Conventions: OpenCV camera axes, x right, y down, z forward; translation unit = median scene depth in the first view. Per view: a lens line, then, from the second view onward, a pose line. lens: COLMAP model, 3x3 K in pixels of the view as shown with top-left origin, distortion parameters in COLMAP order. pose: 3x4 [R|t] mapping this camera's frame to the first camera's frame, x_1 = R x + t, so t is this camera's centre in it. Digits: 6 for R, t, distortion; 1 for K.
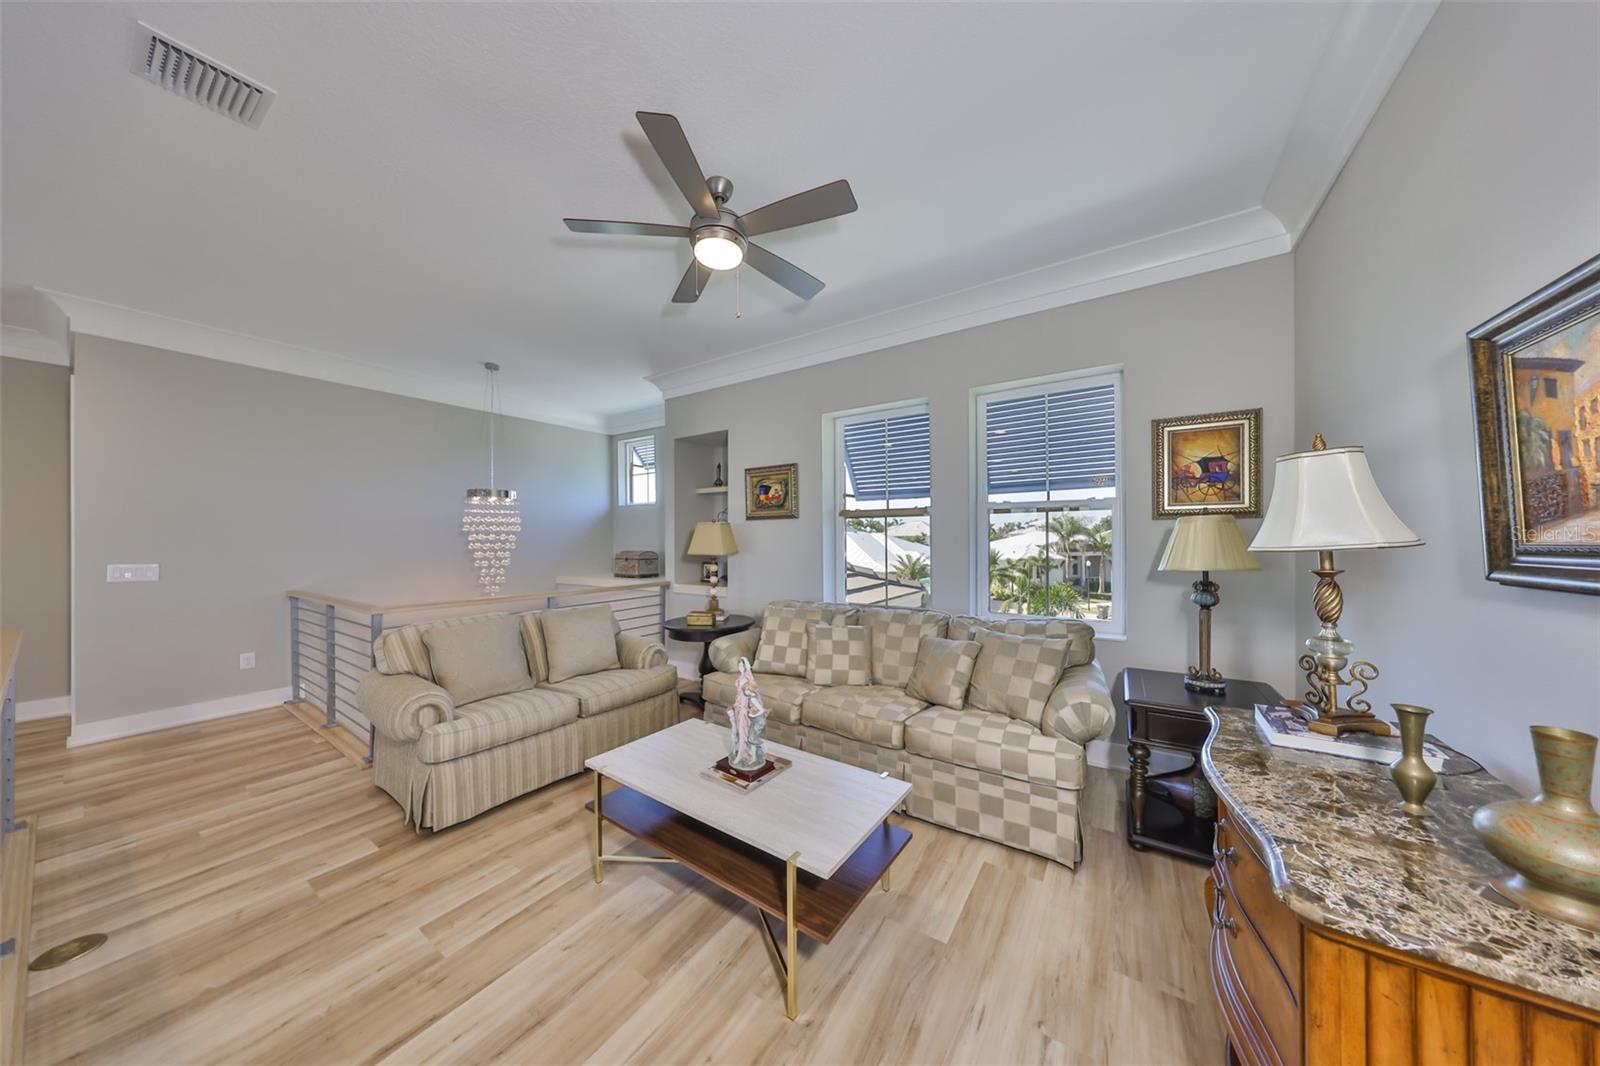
lens RADIAL K [[484.7, 0, 801.5], [0, 484.7, 542.3], [0, 0, 1]] dist [0.000414, -0.000006]
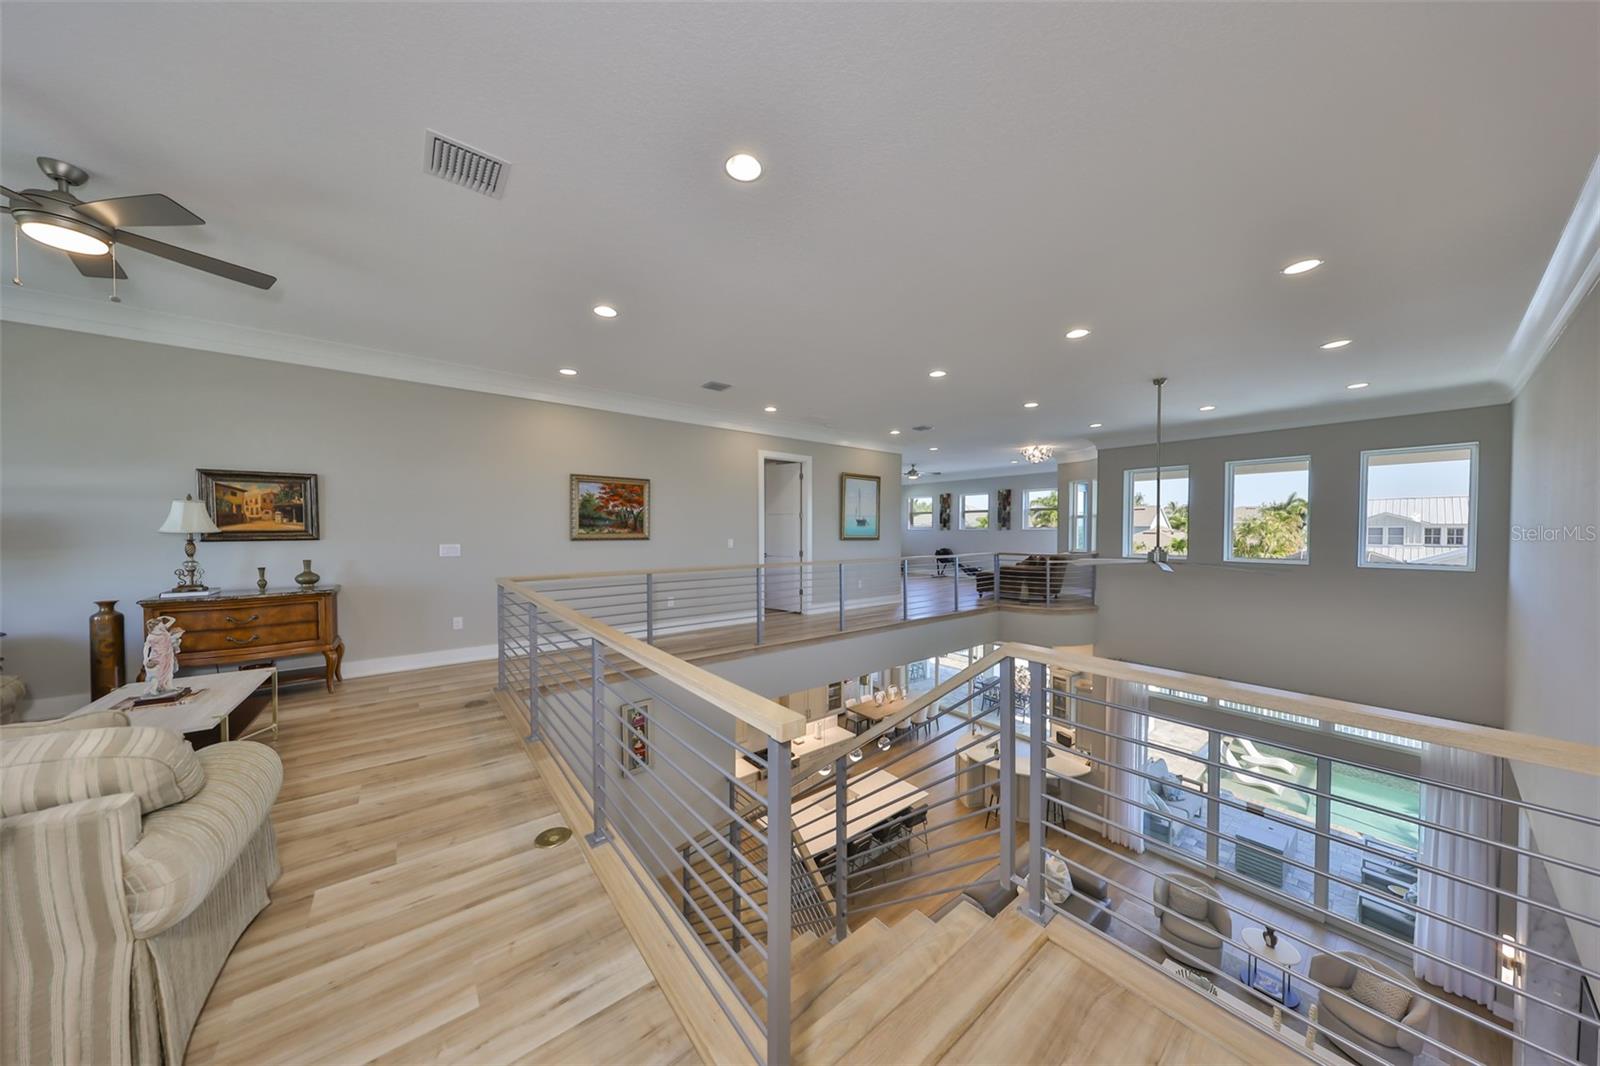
lens RADIAL K [[493.8, 0, 800.0], [0, 493.8, 533.0], [0, 0, 1]] dist [-0.001510, -0.000101]
pose [[-0.950268, 0.003621, 0.311411, -1.466460], [0.005746, 0.999966, 0.005906, 0.018196], [-0.311379, 0.007402, -0.950257, 1.173686]]
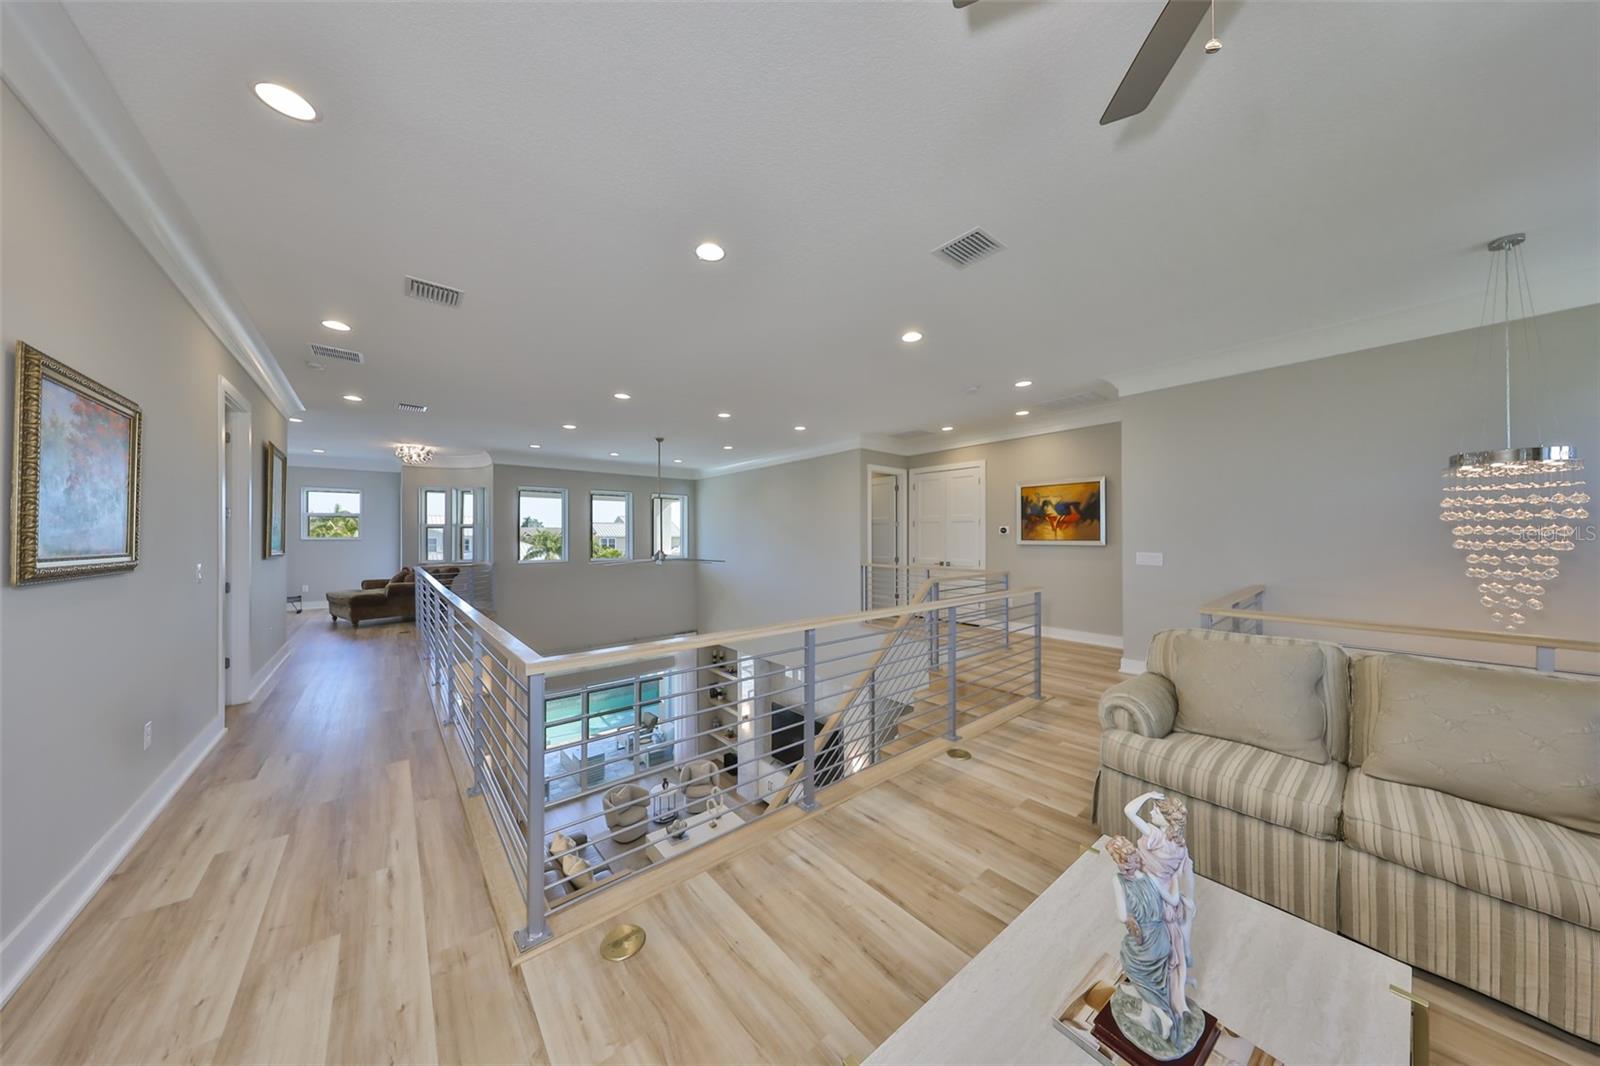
lens RADIAL K [[493.8, 0, 800.0], [0, 493.8, 533.0], [0, 0, 1]] dist [-0.001510, -0.000101]
pose [[-0.283503, -0.003281, -0.958966, 0.291571], [-0.003028, 0.999992, -0.002527, -0.004518], [0.958967, 0.002187, -0.283510, 0.547141]]
